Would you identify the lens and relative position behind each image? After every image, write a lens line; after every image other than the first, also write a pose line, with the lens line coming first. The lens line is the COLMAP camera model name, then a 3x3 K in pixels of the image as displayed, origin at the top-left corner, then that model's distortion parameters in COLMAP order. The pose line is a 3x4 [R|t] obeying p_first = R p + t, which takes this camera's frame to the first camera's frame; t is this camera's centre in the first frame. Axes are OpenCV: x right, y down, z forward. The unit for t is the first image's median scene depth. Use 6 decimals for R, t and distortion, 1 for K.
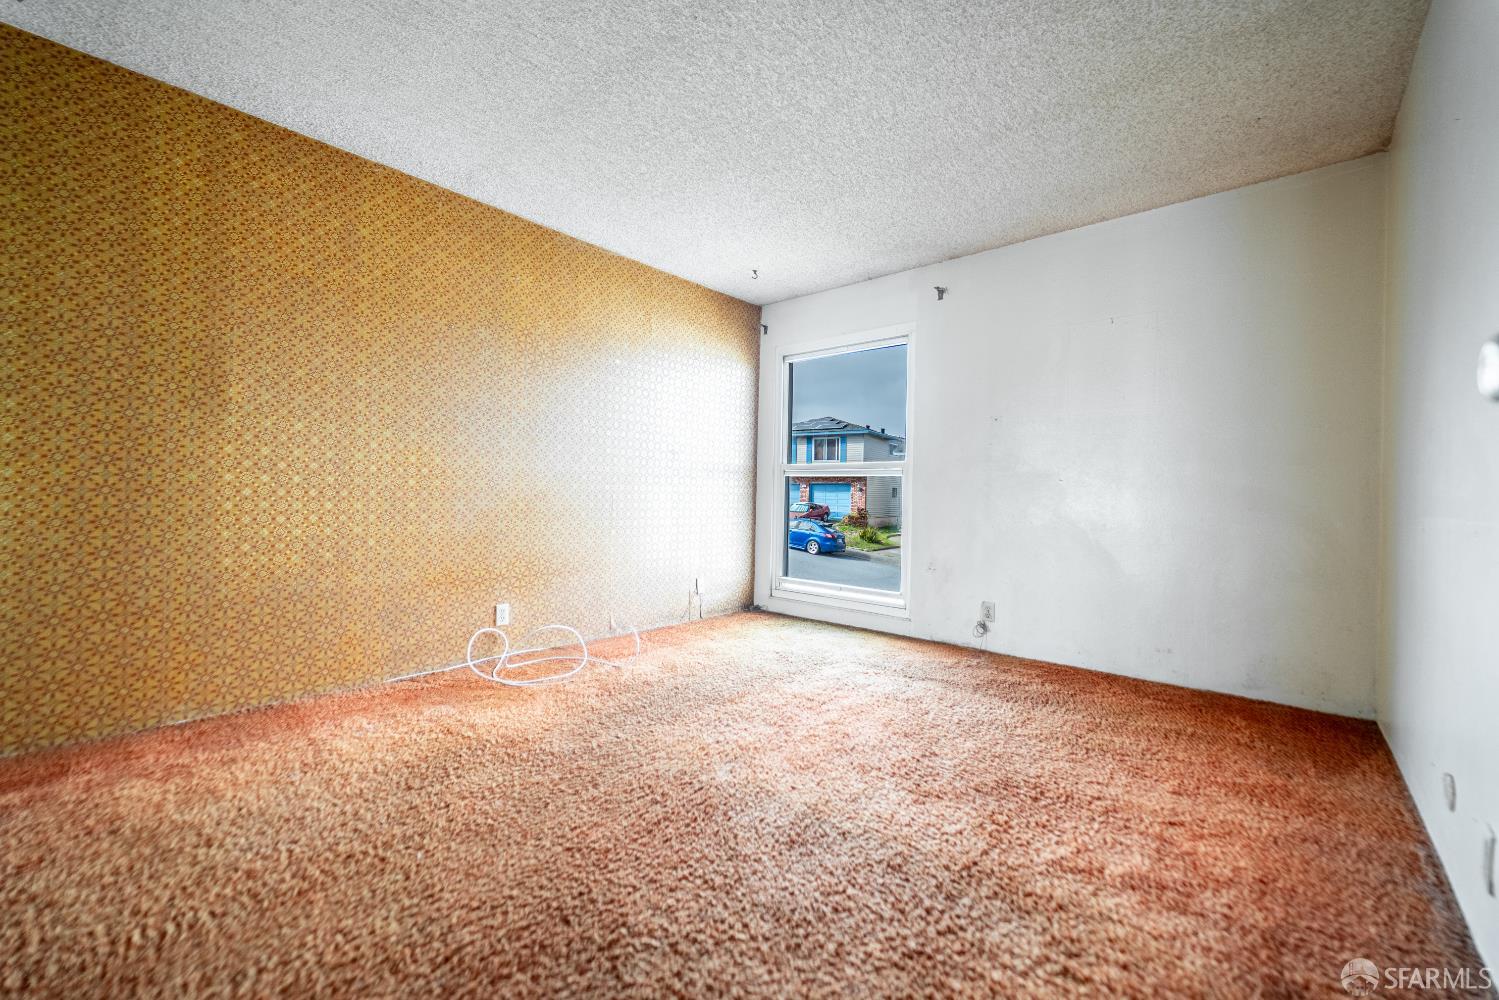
lens RADIAL K [[605.9, 0, 753.8], [0, 605.9, 497.5], [0, 0, 1]] dist [0.002771, -0.002642]
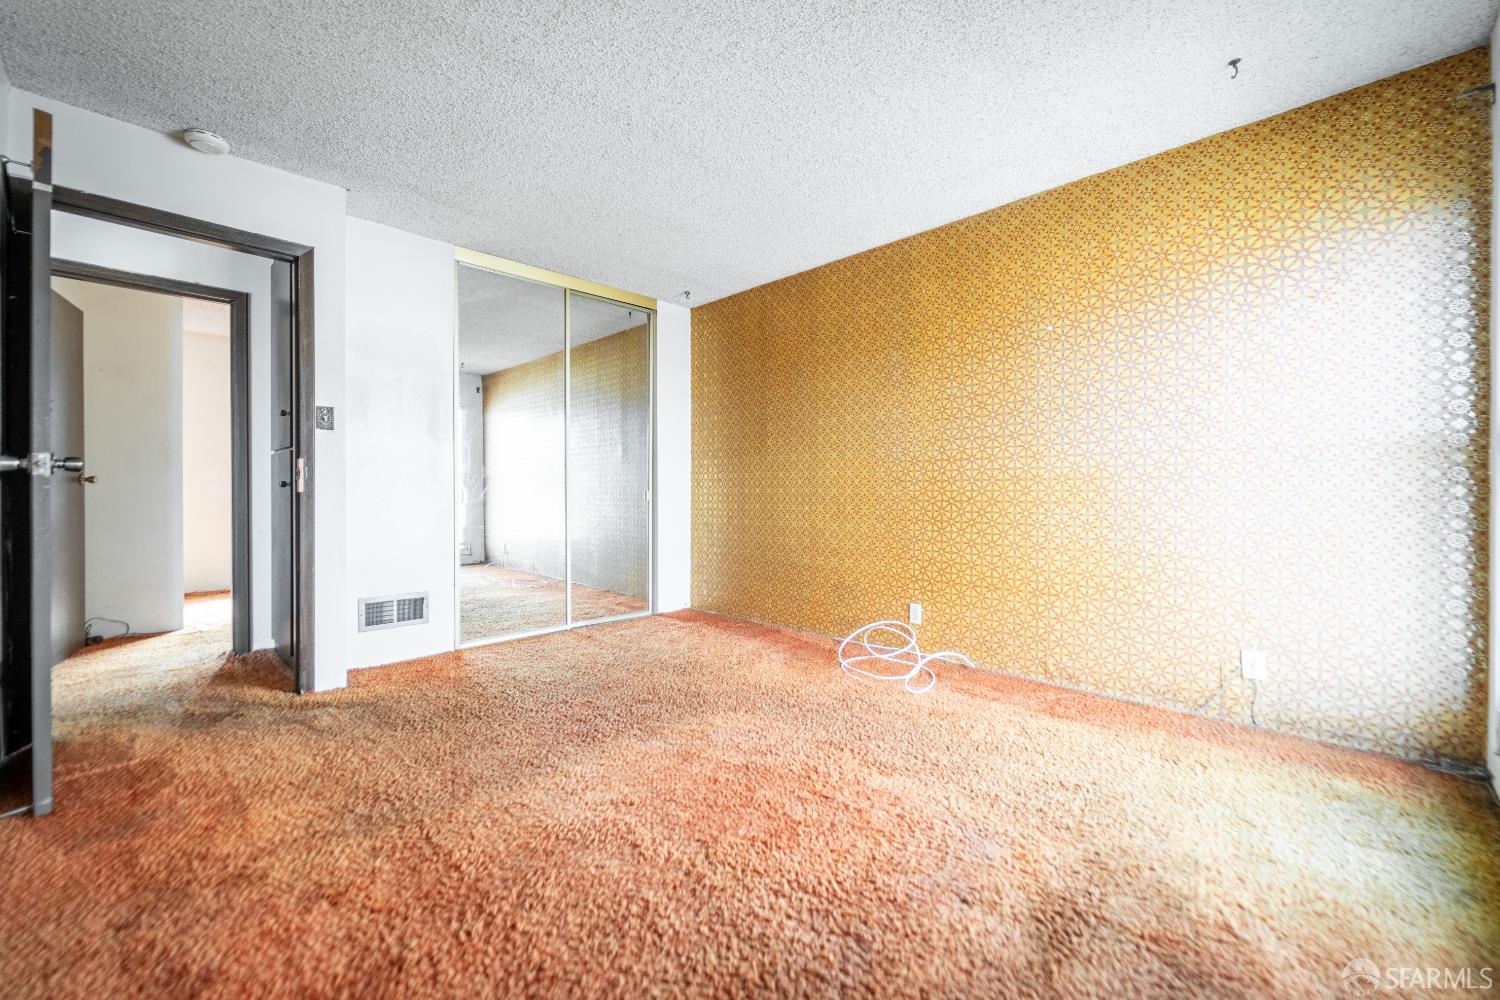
lens RADIAL K [[606.3, 0, 751.0], [0, 606.3, 497.3], [0, 0, 1]] dist [0.002771, -0.002642]
pose [[-0.047217, -0.022321, -0.998635, 0.804533], [-0.016532, 0.999631, -0.021561, 0.021872], [0.998748, 0.015492, -0.047569, 0.932888]]
